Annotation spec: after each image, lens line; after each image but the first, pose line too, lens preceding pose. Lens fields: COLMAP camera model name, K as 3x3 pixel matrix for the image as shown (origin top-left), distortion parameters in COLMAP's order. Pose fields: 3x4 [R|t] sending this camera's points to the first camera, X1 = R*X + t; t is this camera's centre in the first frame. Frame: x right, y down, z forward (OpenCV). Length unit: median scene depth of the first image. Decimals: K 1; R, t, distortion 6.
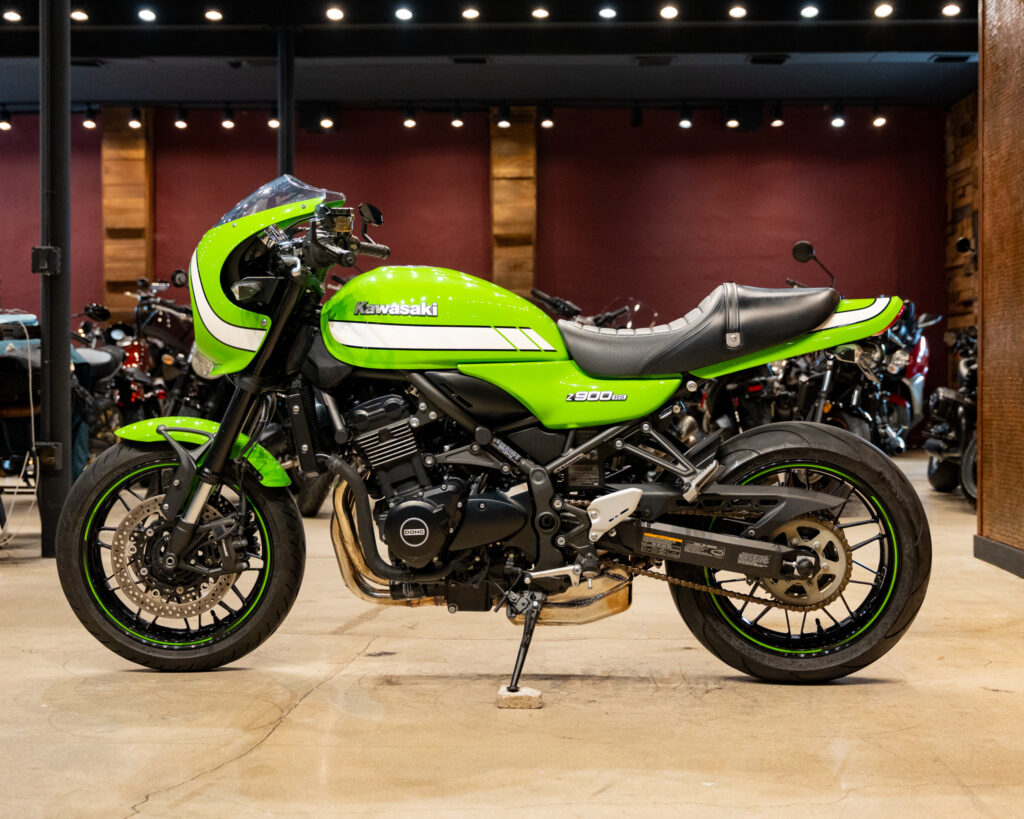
lens RADIAL K [[1438.7, 0, 519.5], [0, 1438.7, 383.7], [0, 0, 1]] dist [0.023203, 0.000000]
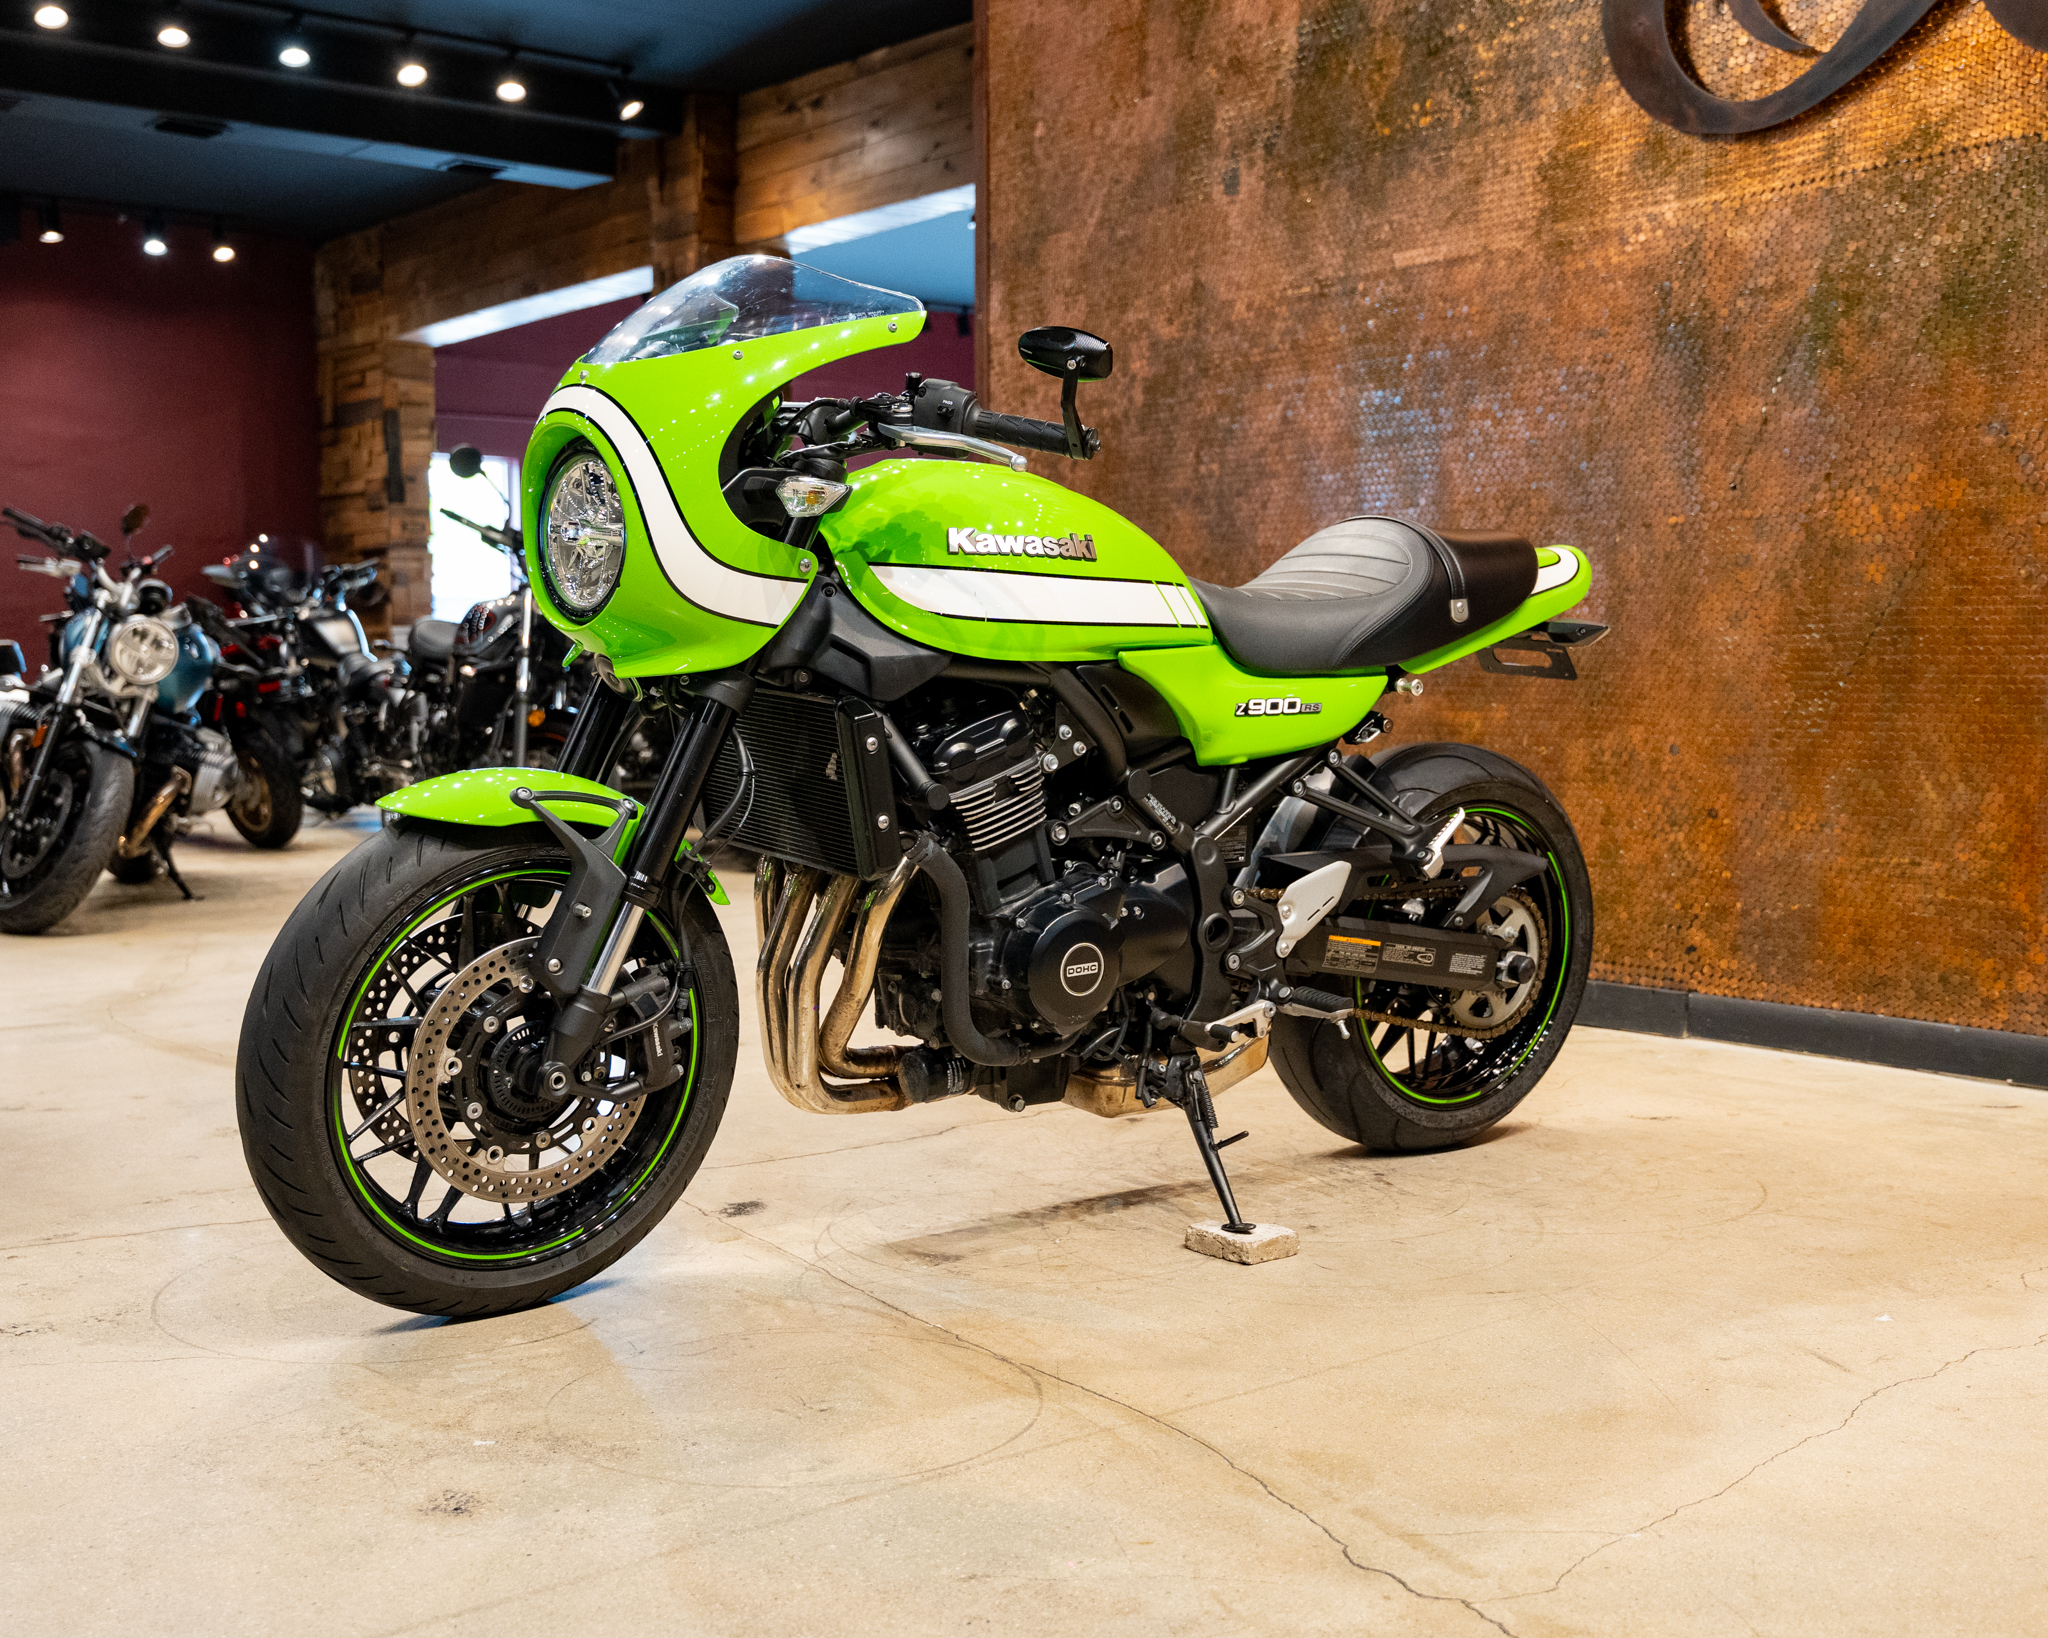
lens RADIAL K [[2163.4, 0, 1010.1], [0, 2163.4, 828.1], [0, 0, 1]] dist [0.011941, 0.000000]
pose [[0.793362, -0.052315, 0.606498, -0.553096], [0.009319, 0.997227, 0.073828, -0.007601], [-0.608679, -0.052920, 0.791650, 0.373105]]
